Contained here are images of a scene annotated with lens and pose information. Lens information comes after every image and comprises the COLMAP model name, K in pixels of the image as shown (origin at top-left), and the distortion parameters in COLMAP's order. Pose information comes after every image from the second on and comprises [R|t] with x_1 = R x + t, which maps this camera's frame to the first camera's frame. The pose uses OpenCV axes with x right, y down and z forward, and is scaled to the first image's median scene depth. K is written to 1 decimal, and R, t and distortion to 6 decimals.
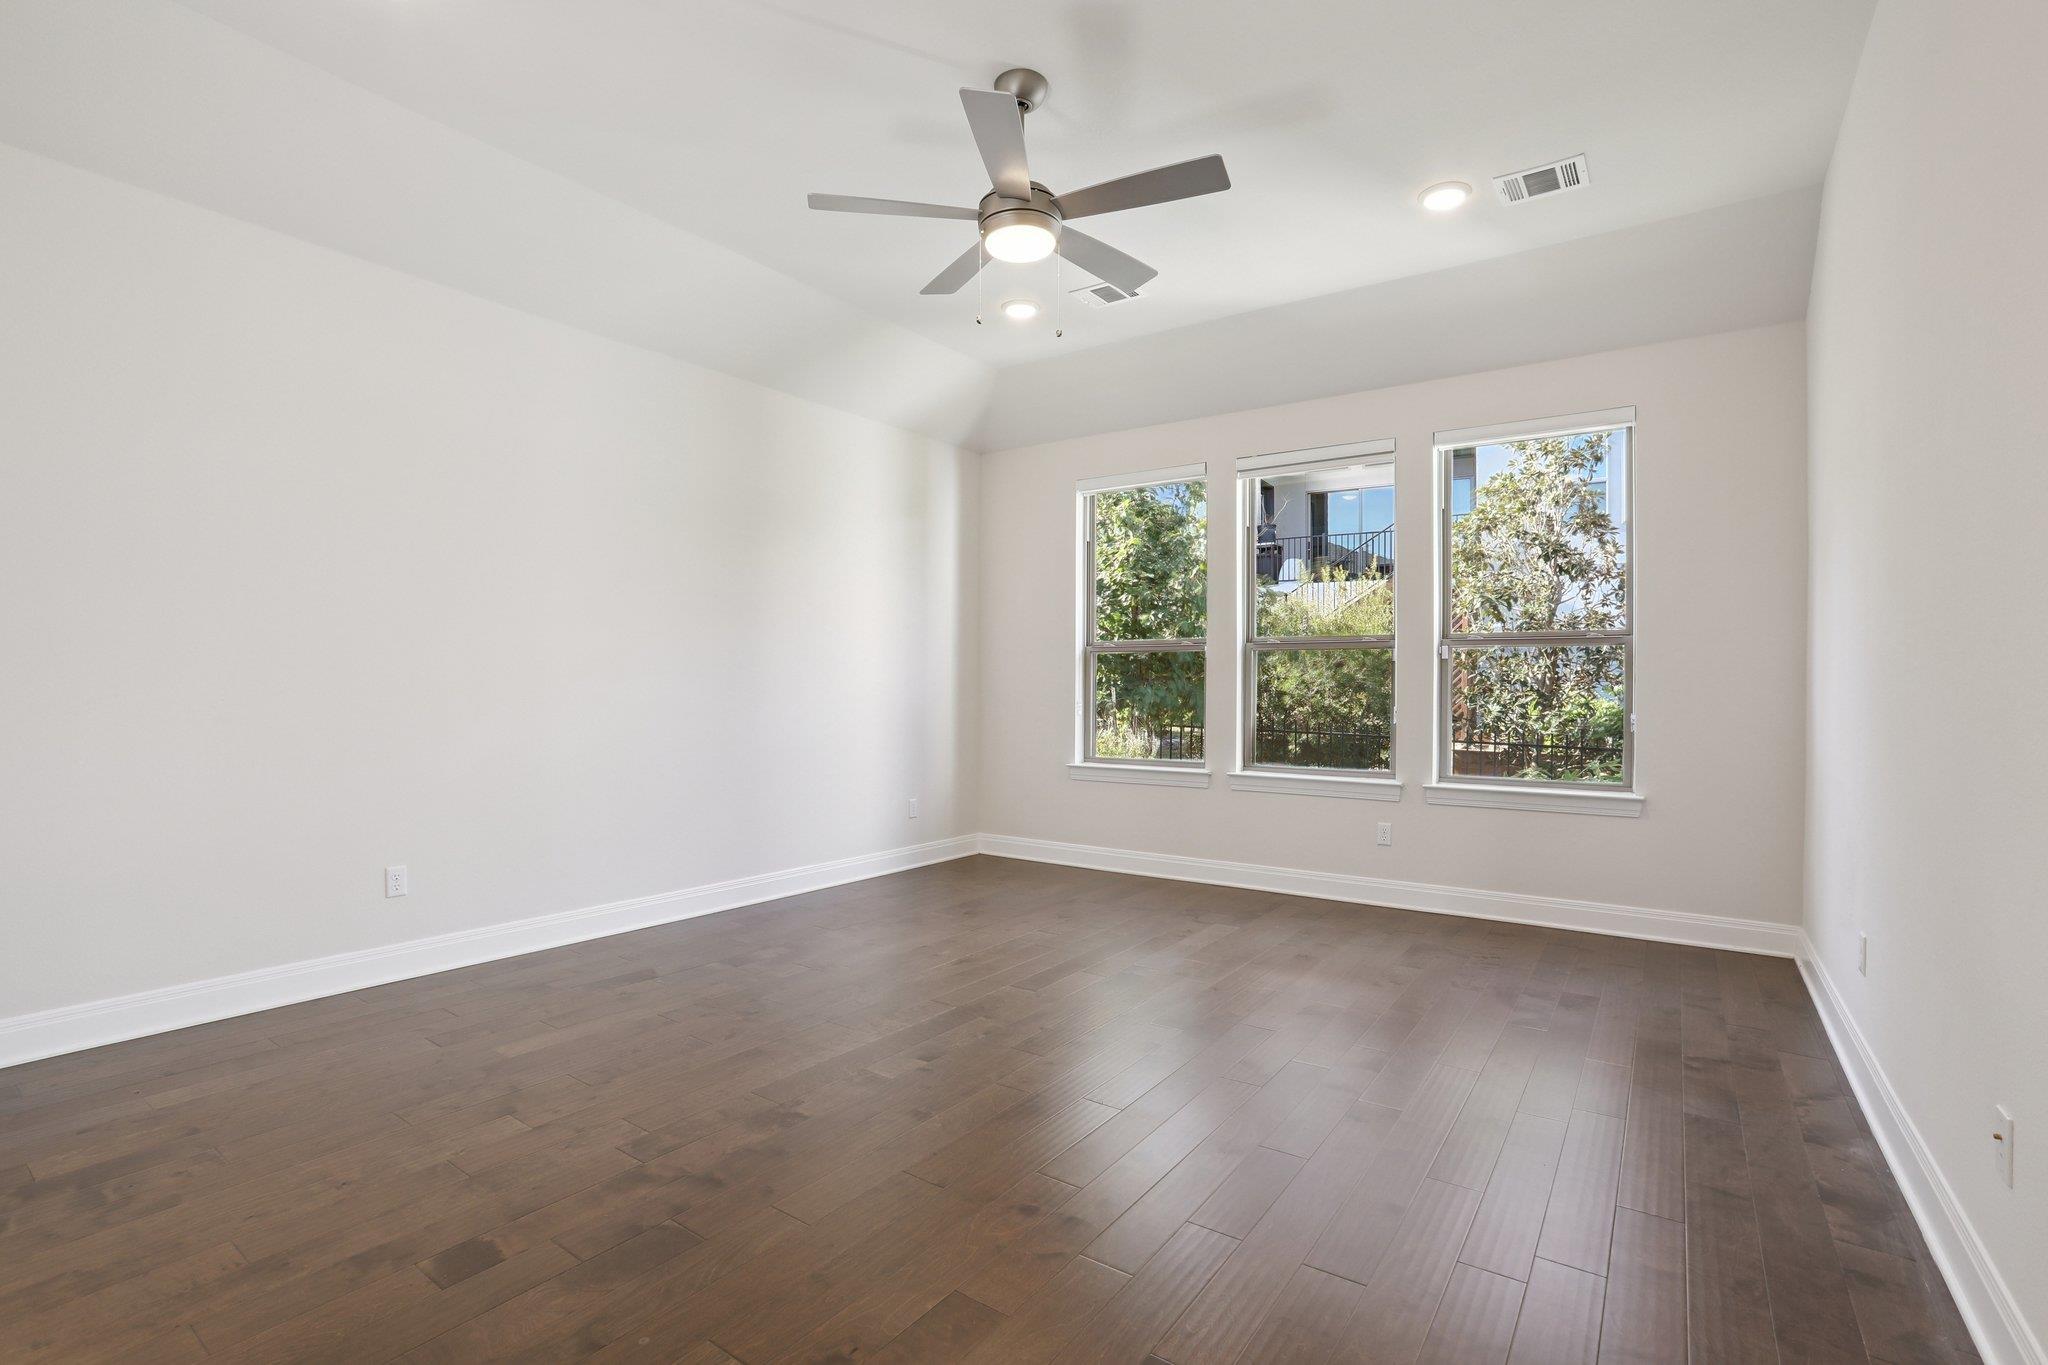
lens RADIAL K [[936.5, 0, 1011.8], [0, 936.5, 679.1], [0, 0, 1]] dist [-0.077008, 0.031844]
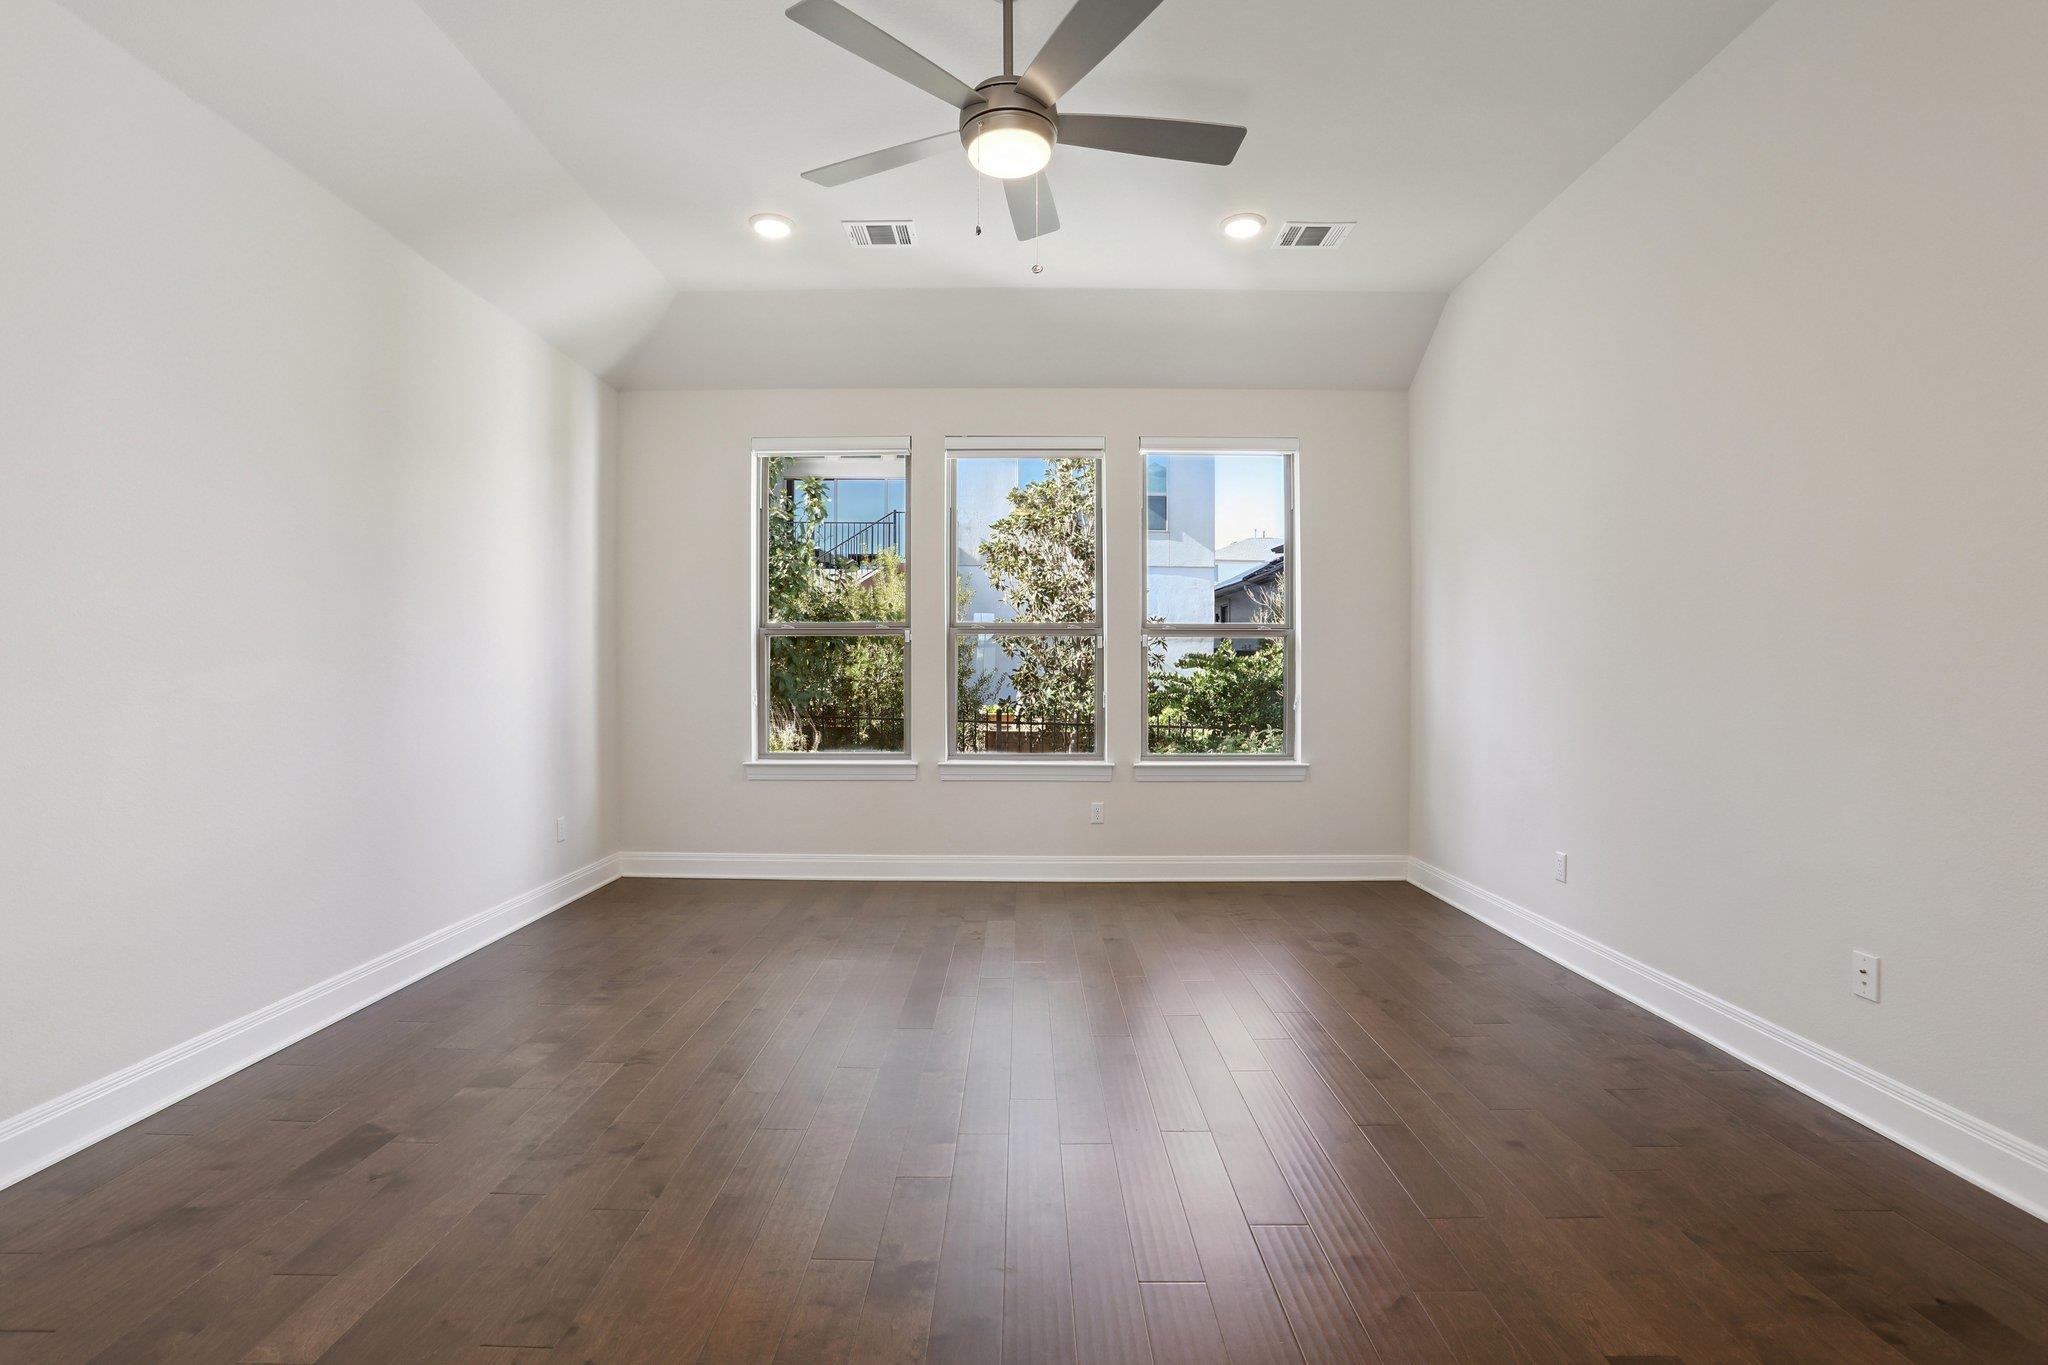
lens RADIAL K [[936.5, 0, 1011.8], [0, 936.5, 679.1], [0, 0, 1]] dist [-0.077008, 0.031844]
pose [[0.818097, -0.007568, 0.575031, -0.267335], [-0.001621, 0.999879, 0.015466, -0.001136], [-0.575078, -0.013584, 0.817986, 0.169869]]
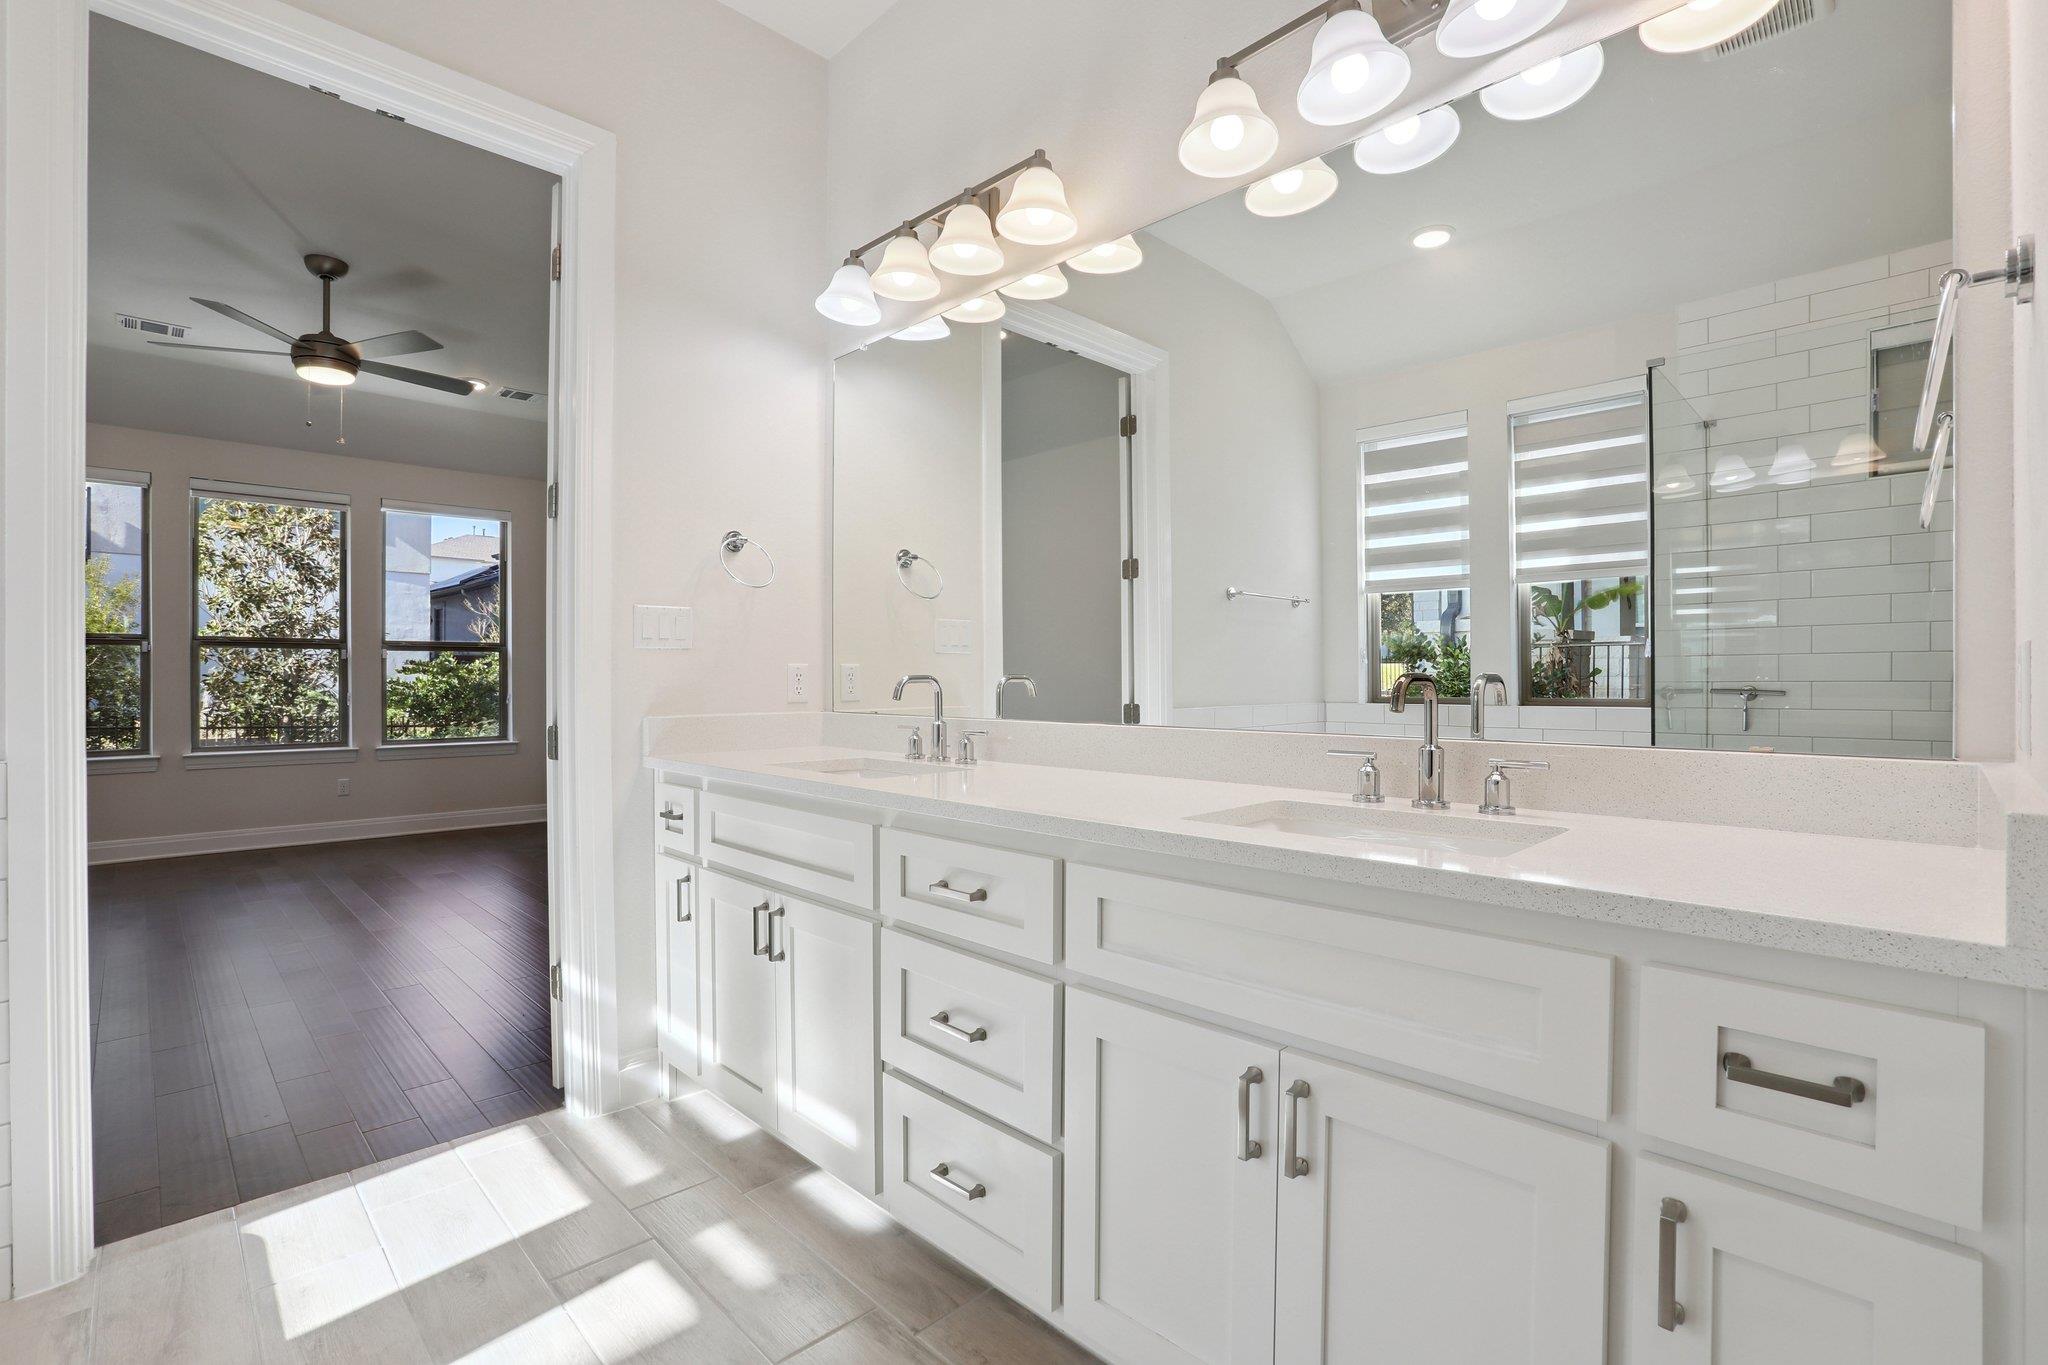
lens RADIAL K [[936.5, 0, 1011.8], [0, 936.5, 679.1], [0, 0, 1]] dist [-0.077008, 0.031844]
pose [[0.168597, -0.007533, 0.985656, -0.683482], [-0.005610, 0.999947, 0.008602, -0.007700], [-0.985669, -0.006980, 0.168546, -0.174311]]
